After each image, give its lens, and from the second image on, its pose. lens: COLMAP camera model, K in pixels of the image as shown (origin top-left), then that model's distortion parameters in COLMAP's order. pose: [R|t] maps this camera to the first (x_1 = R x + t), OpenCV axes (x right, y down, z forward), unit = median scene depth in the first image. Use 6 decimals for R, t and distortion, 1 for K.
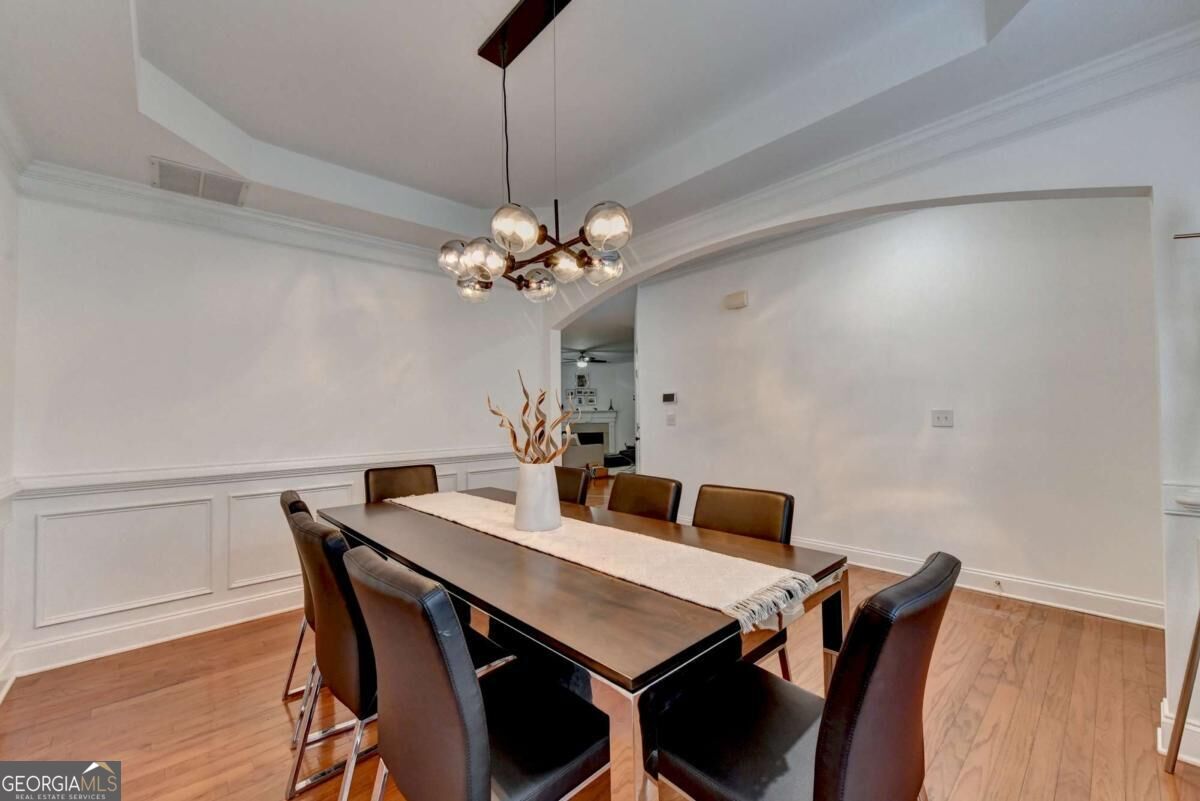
lens RADIAL K [[475.3, 0, 606.9], [0, 475.3, 399.4], [0, 0, 1]] dist [0.000794, 0.000160]
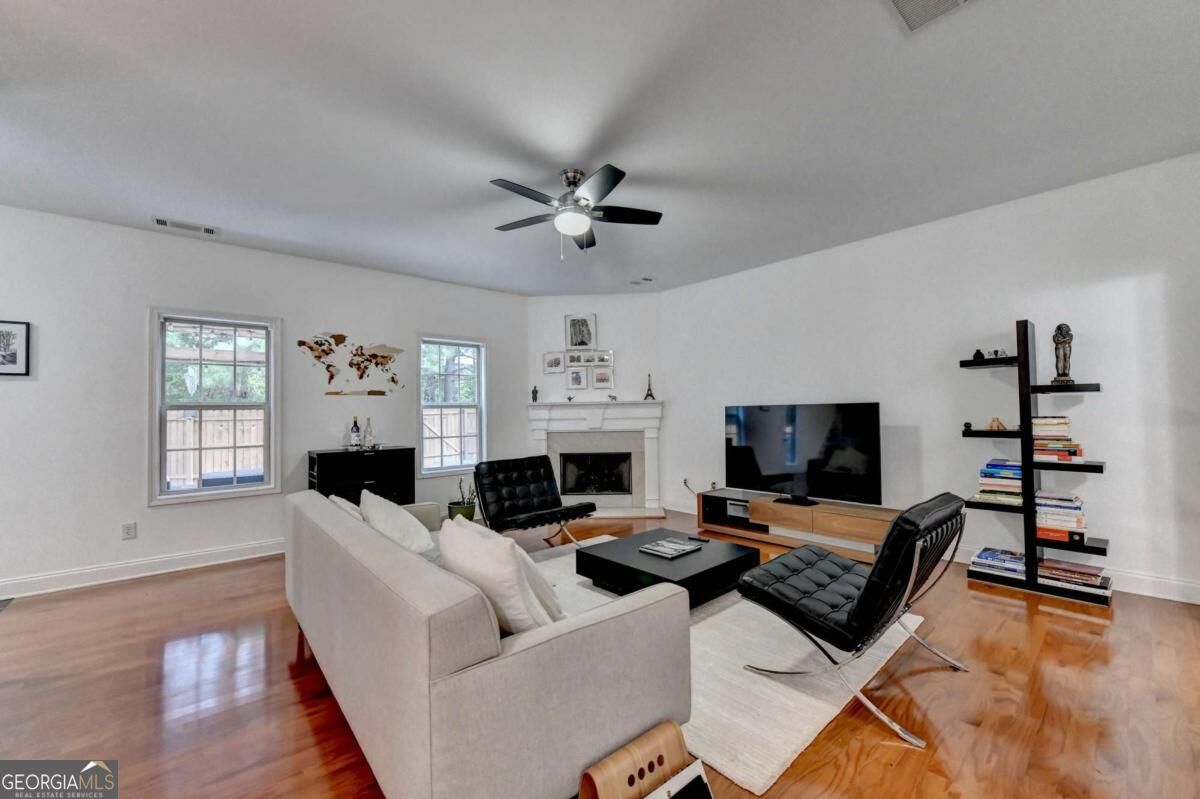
lens RADIAL K [[480.3, 0, 600.0], [0, 480.3, 399.5], [0, 0, 1]] dist [-0.002031, -0.000508]
pose [[0.999553, -0.002975, -0.029763, -0.022564], [0.002932, 0.999995, -0.001474, 0.022616], [0.029768, 0.001386, 0.999556, 0.568348]]
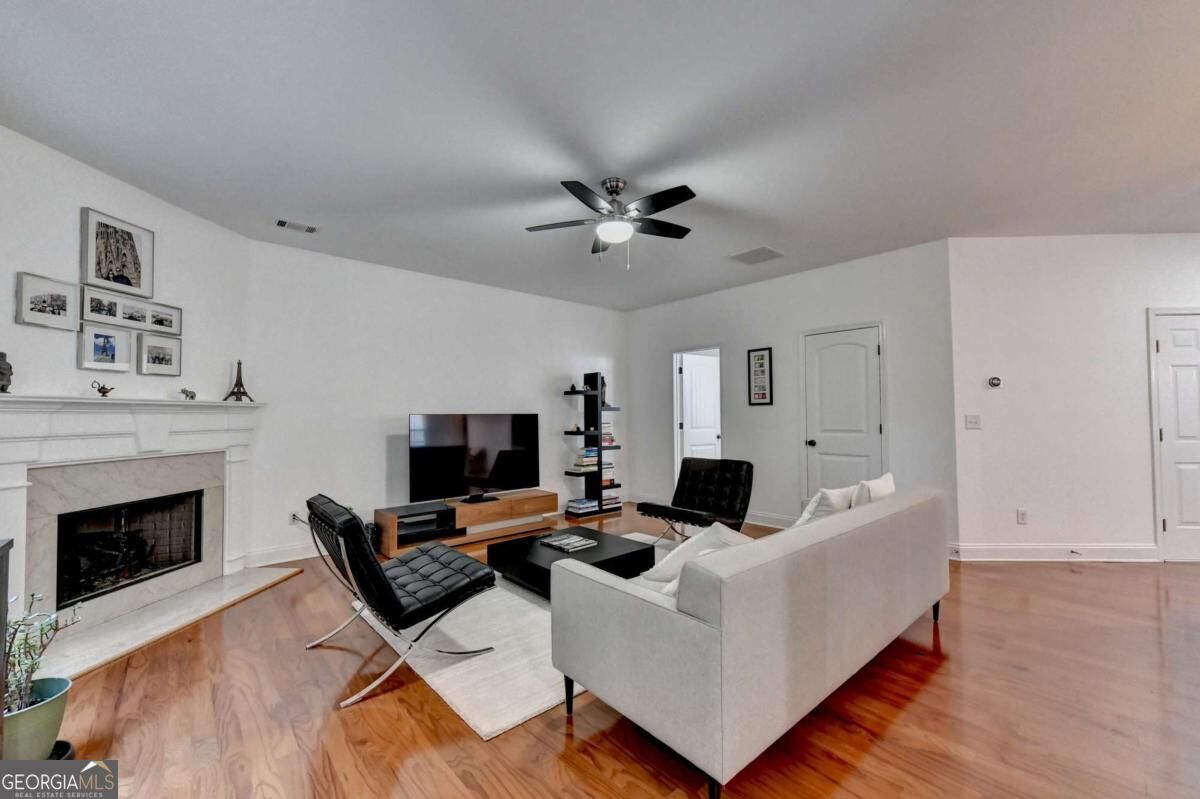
lens RADIAL K [[480.3, 0, 600.0], [0, 480.3, 399.5], [0, 0, 1]] dist [-0.002031, -0.000508]
pose [[0.027464, 0.048414, 0.998450, -0.256115], [-0.019328, 0.998665, -0.047892, 0.030384], [-0.999436, -0.017983, 0.028363, 0.784501]]
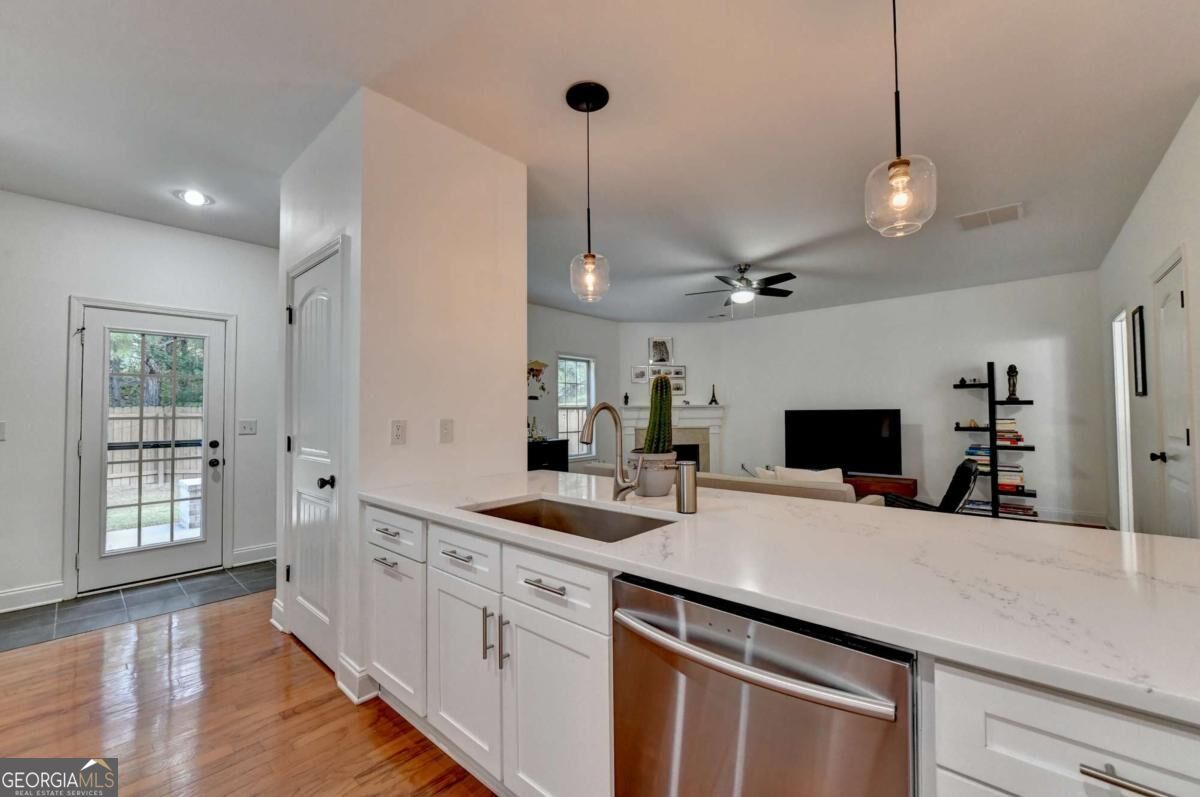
lens RADIAL K [[475.3, 0, 606.9], [0, 475.3, 397.4], [0, 0, 1]] dist [0.000794, 0.000160]
pose [[0.995109, 0.008780, 0.098394, -0.170805], [-0.008187, 0.999946, -0.006432, 0.018823], [-0.098445, 0.005595, 0.995127, 0.453550]]
